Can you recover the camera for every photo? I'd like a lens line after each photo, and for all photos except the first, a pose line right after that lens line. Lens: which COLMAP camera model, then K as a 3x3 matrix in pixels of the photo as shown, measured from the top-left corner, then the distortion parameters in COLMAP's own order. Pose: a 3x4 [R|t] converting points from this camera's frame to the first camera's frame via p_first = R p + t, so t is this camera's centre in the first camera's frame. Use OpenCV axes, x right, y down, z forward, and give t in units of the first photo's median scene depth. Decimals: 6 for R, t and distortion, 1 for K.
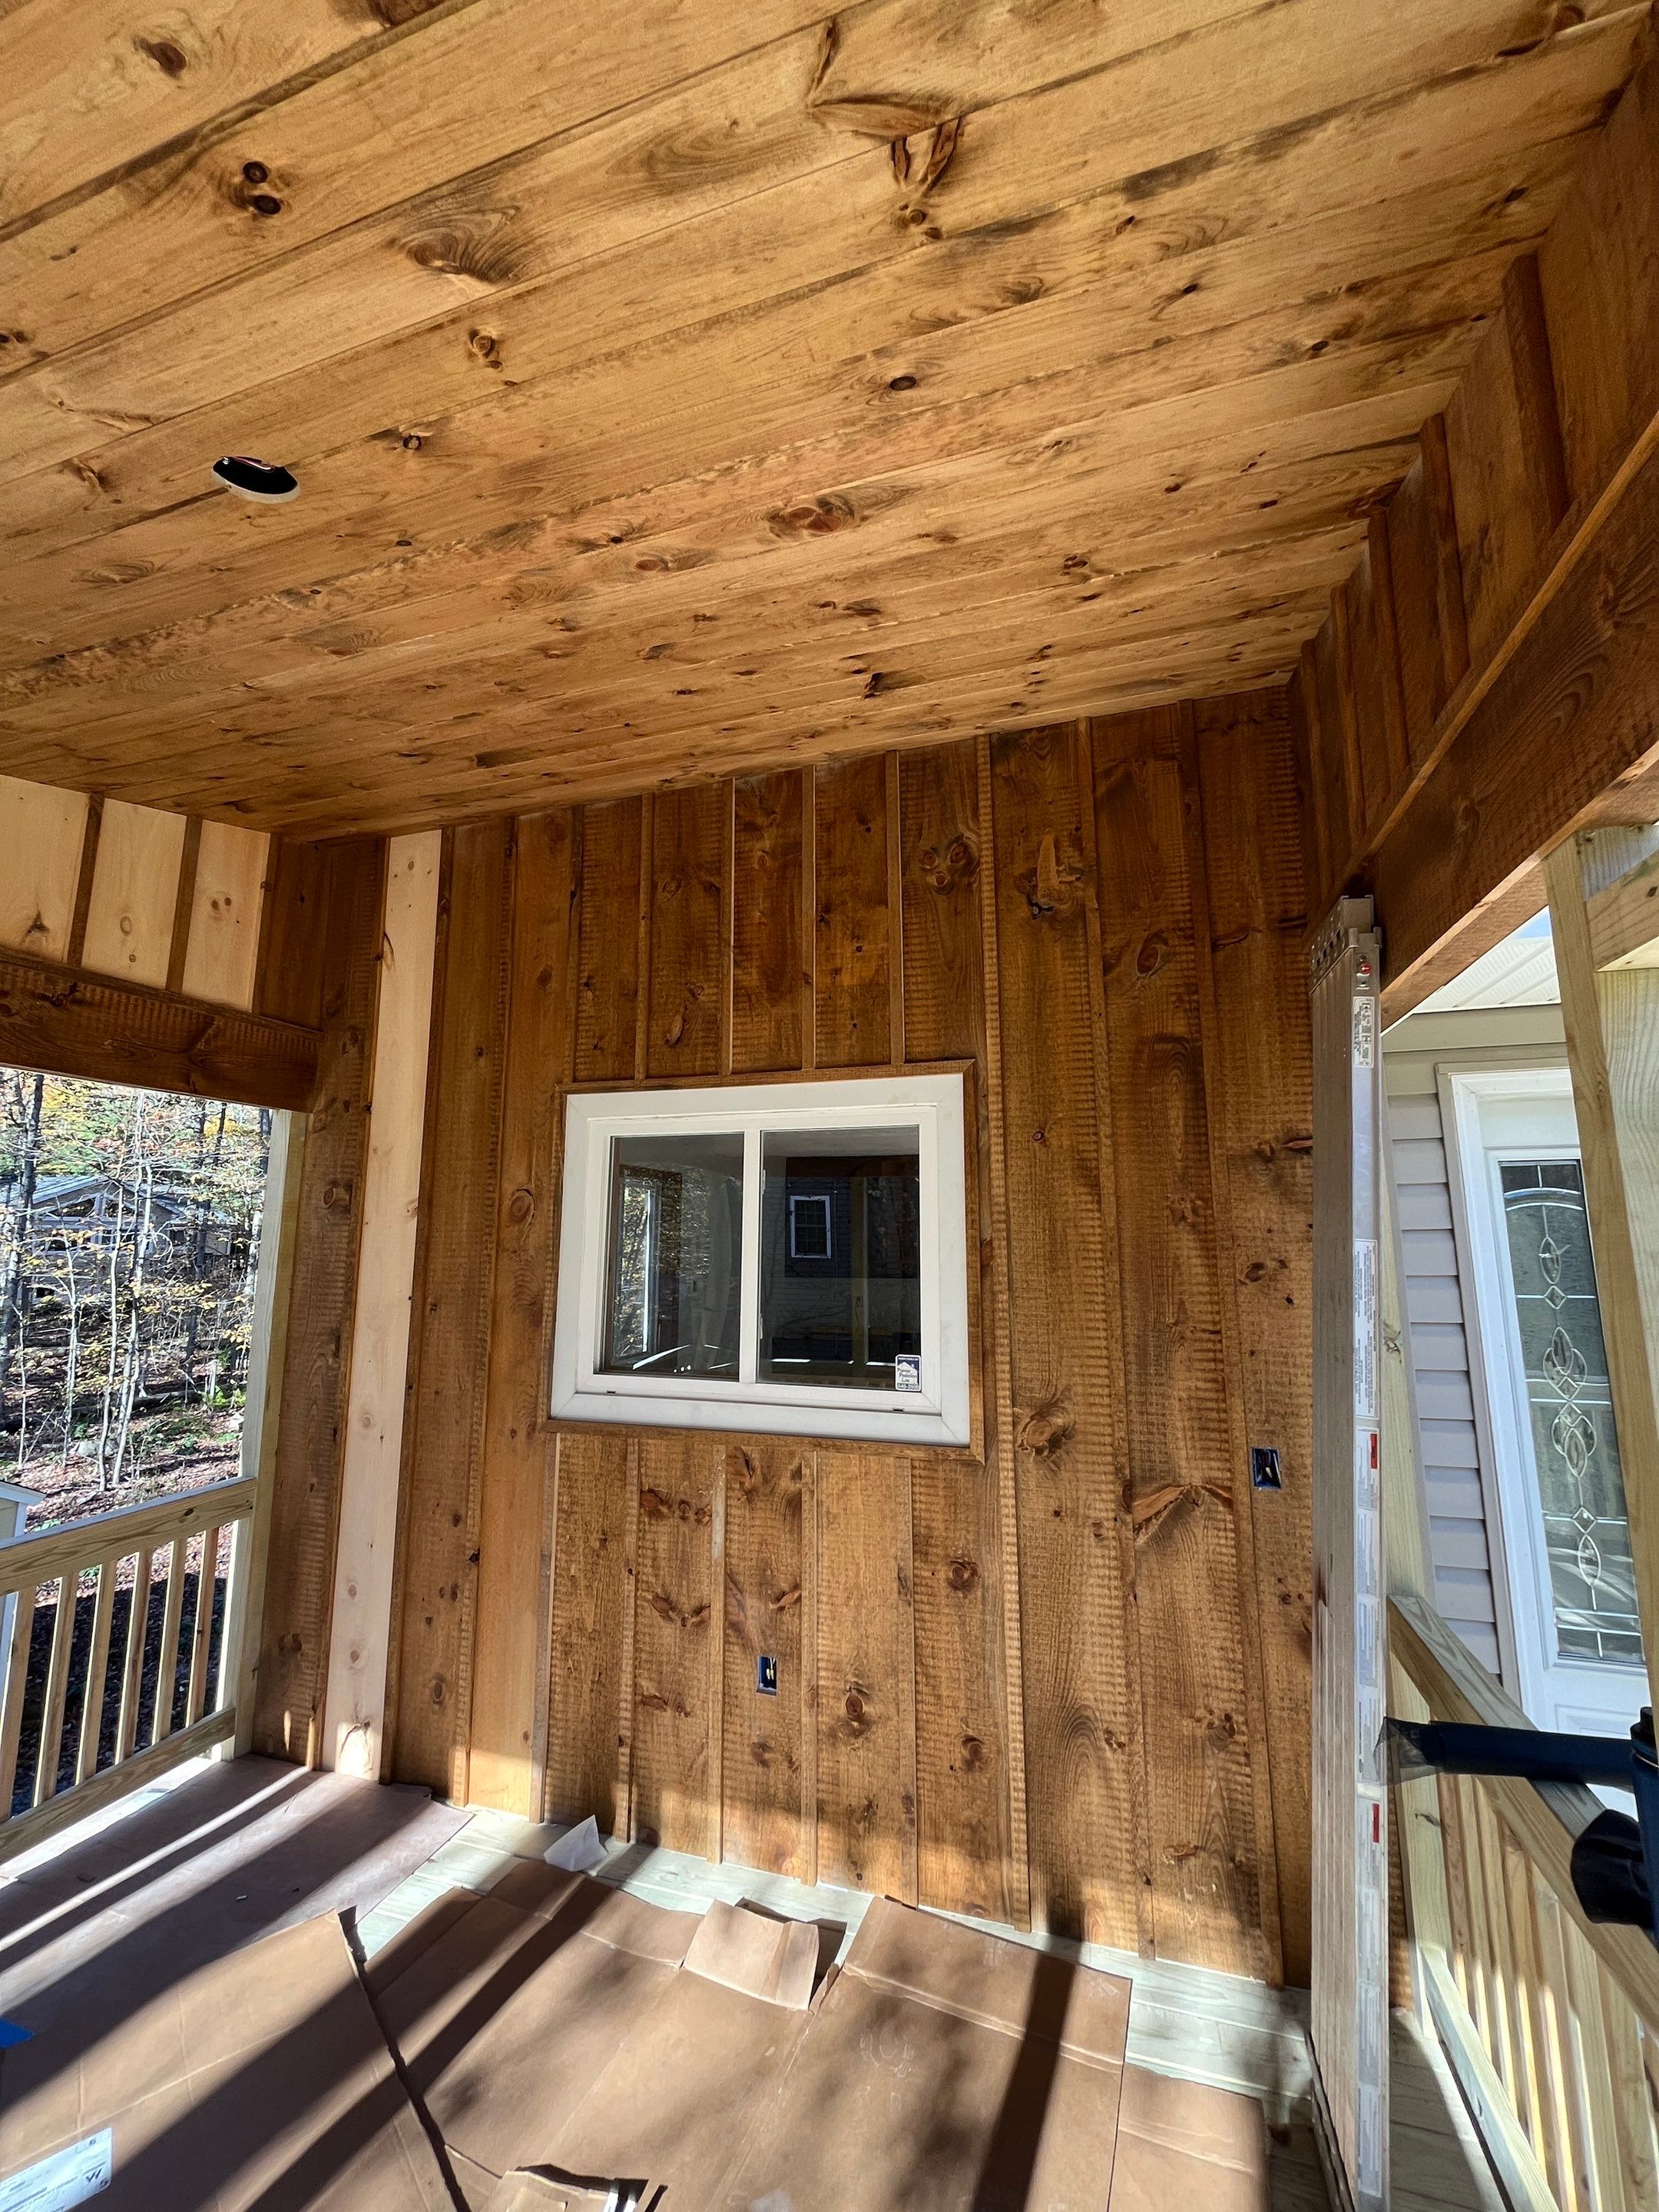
lens RADIAL K [[883.2, 0, 829.8], [0, 883.2, 1100.6], [0, 0, 1]] dist [-0.004134, -0.000270]
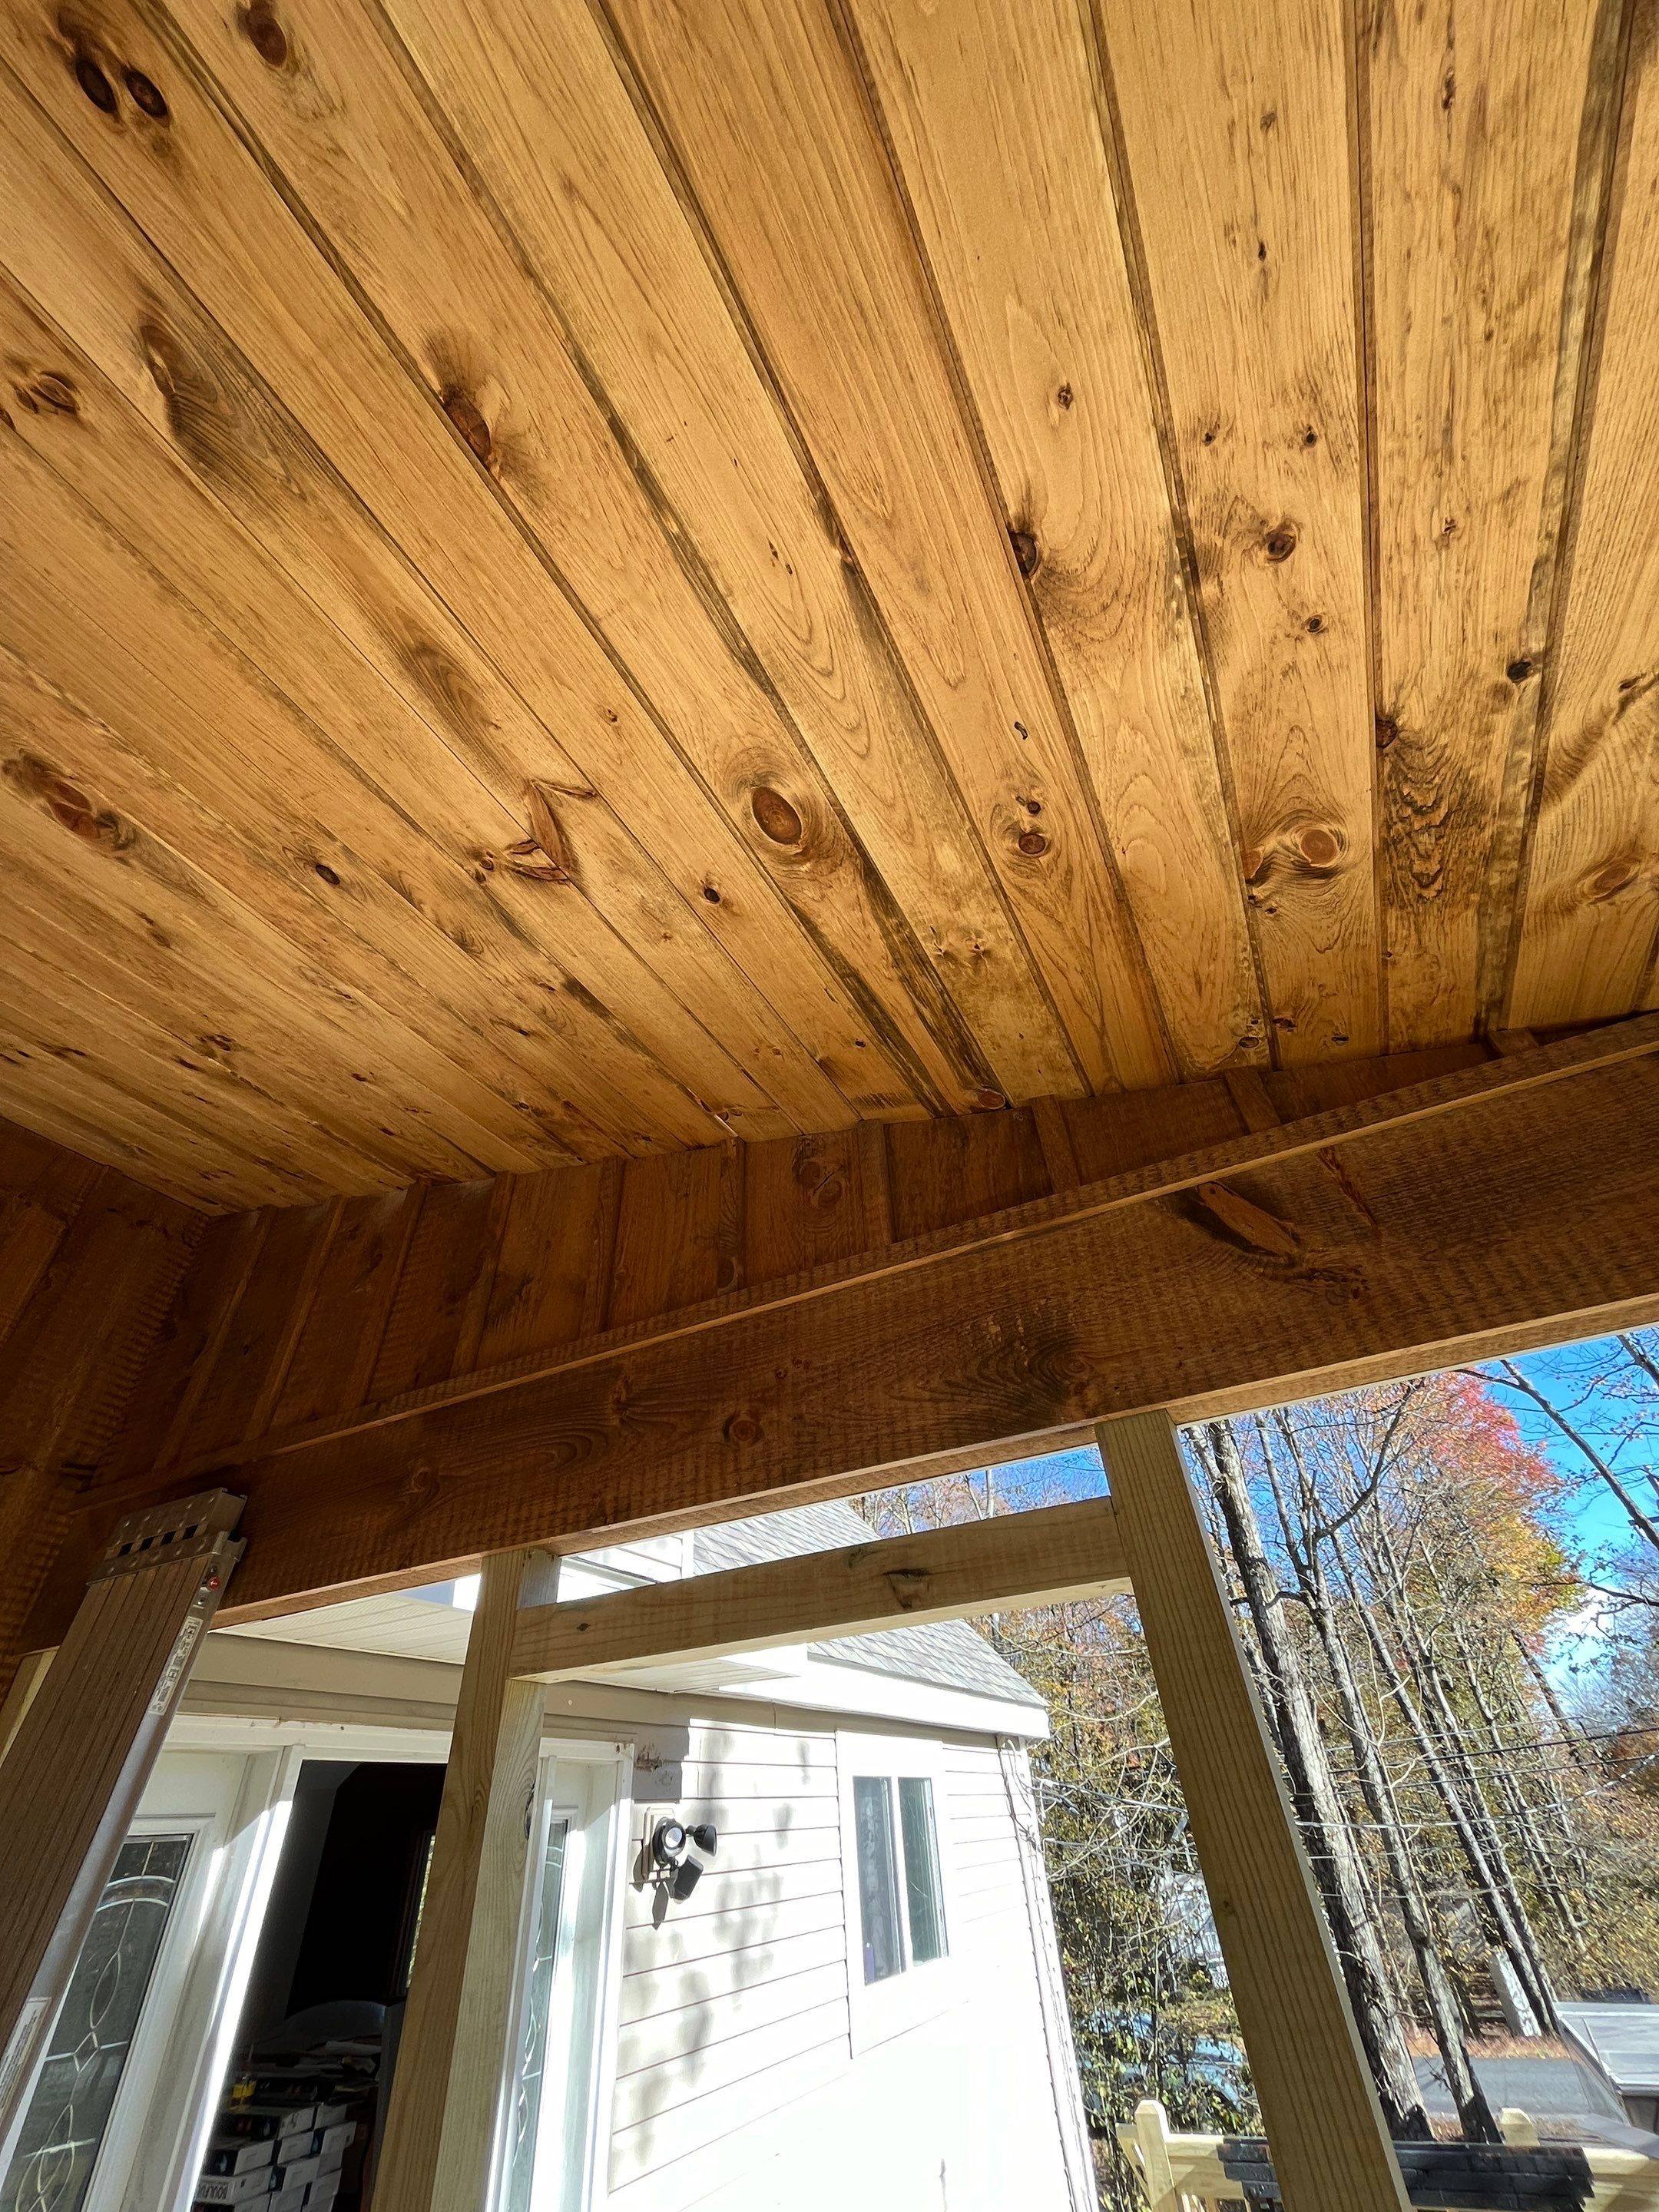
lens RADIAL K [[883.2, 0, 831.0], [0, 883.2, 1109.9], [0, 0, 1]] dist [-0.004134, -0.000270]
pose [[0.173880, 0.619417, 0.765564, -0.414364], [-0.091975, 0.784223, -0.613625, -0.049578], [-0.980462, 0.036284, 0.193332, 0.262004]]
